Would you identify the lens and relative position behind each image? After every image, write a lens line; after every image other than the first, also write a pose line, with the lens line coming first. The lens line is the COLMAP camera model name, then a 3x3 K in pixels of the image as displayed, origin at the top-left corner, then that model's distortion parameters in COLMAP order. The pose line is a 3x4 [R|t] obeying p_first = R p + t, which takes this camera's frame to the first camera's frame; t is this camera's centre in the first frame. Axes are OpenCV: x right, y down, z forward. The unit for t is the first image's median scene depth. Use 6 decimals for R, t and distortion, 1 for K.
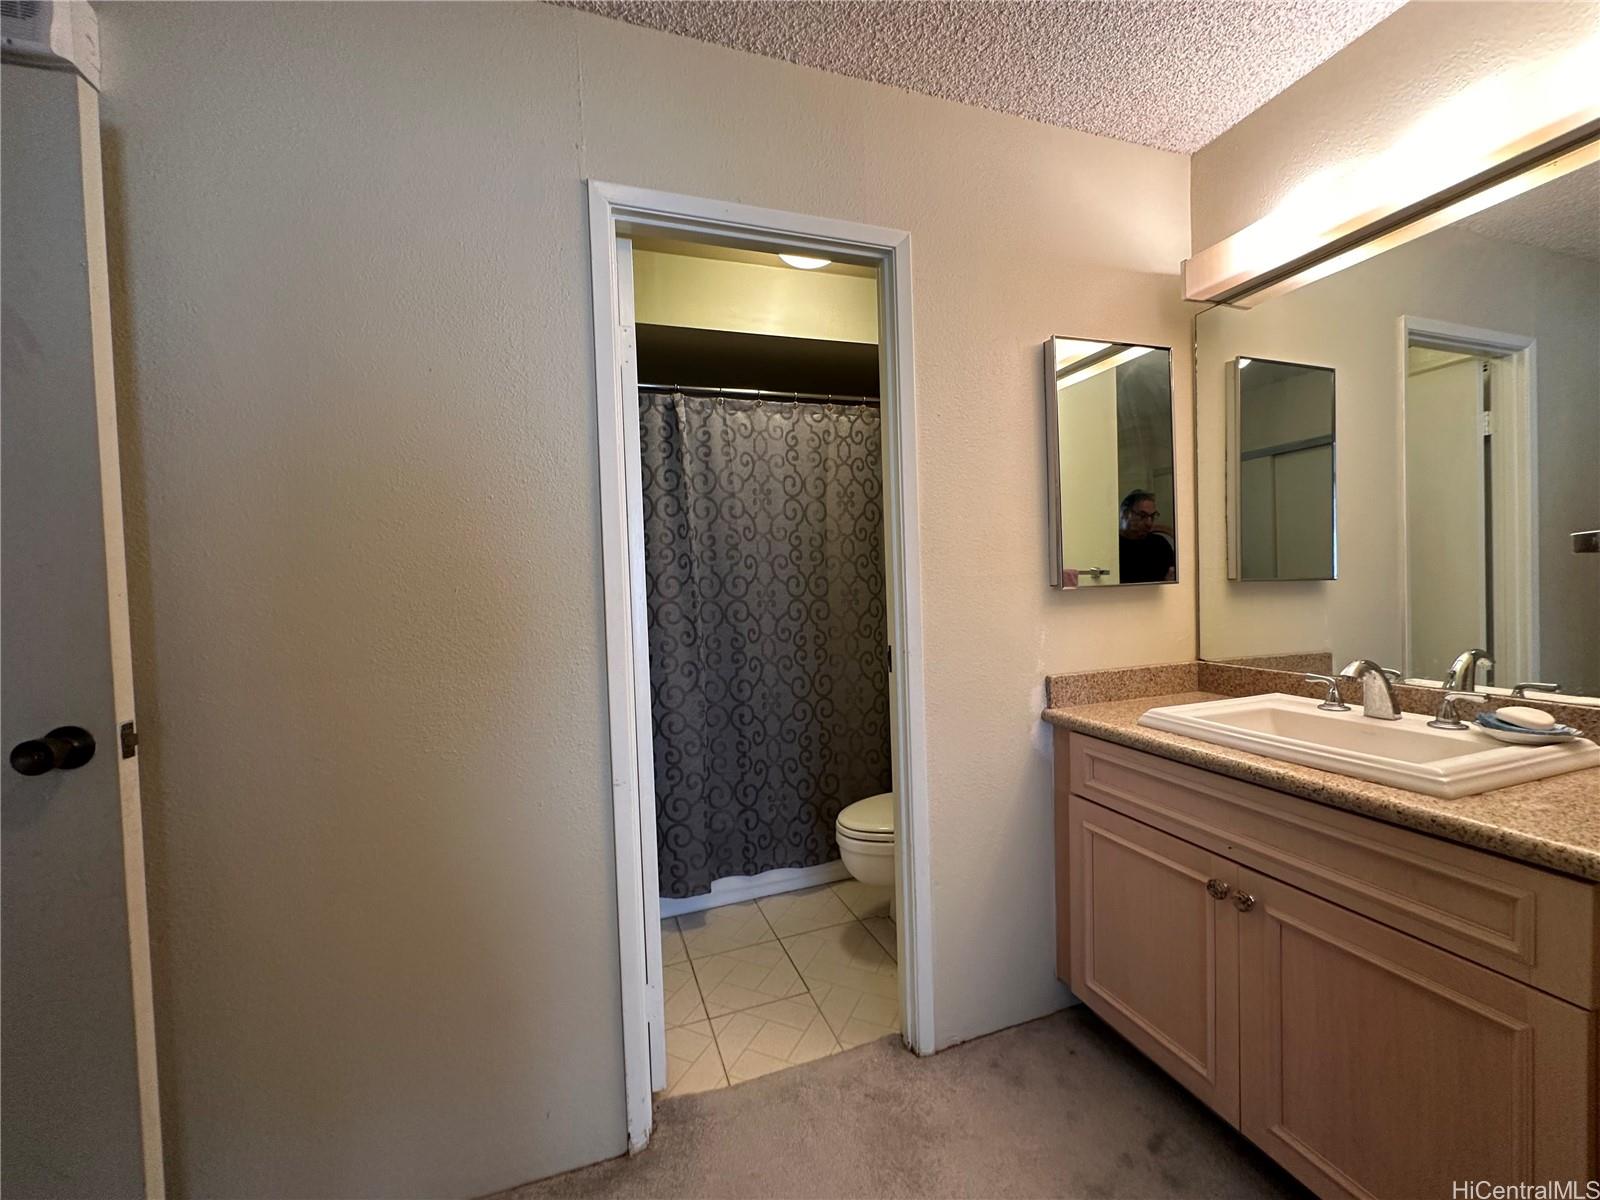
lens RADIAL K [[647.3, 0, 801.1], [0, 647.3, 605.1], [0, 0, 1]] dist [-0.003779, 0.001014]
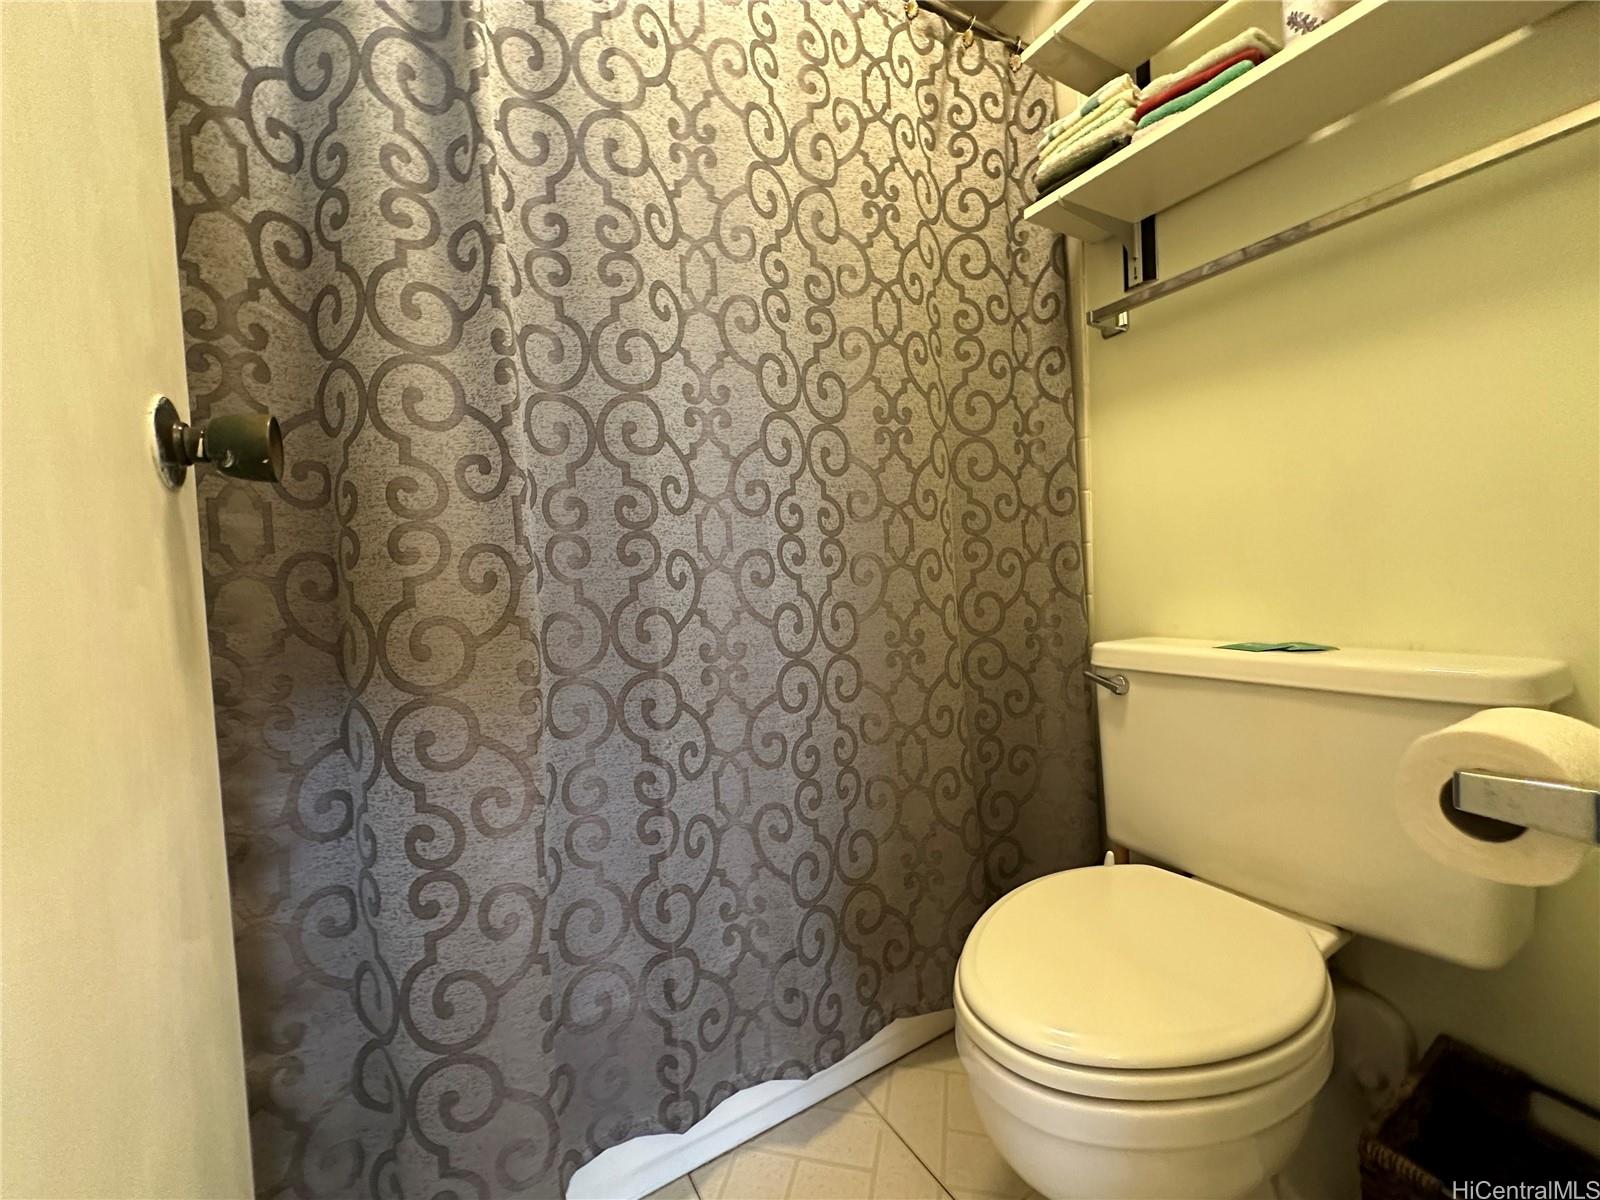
lens RADIAL K [[647.3, 0, 804.4], [0, 647.3, 605.6], [0, 0, 1]] dist [-0.003779, 0.001014]
pose [[0.981044, -0.014399, 0.193247, -0.074863], [0.012106, 0.999842, 0.013045, 0.109536], [-0.193404, -0.010458, 0.981063, 0.613289]]
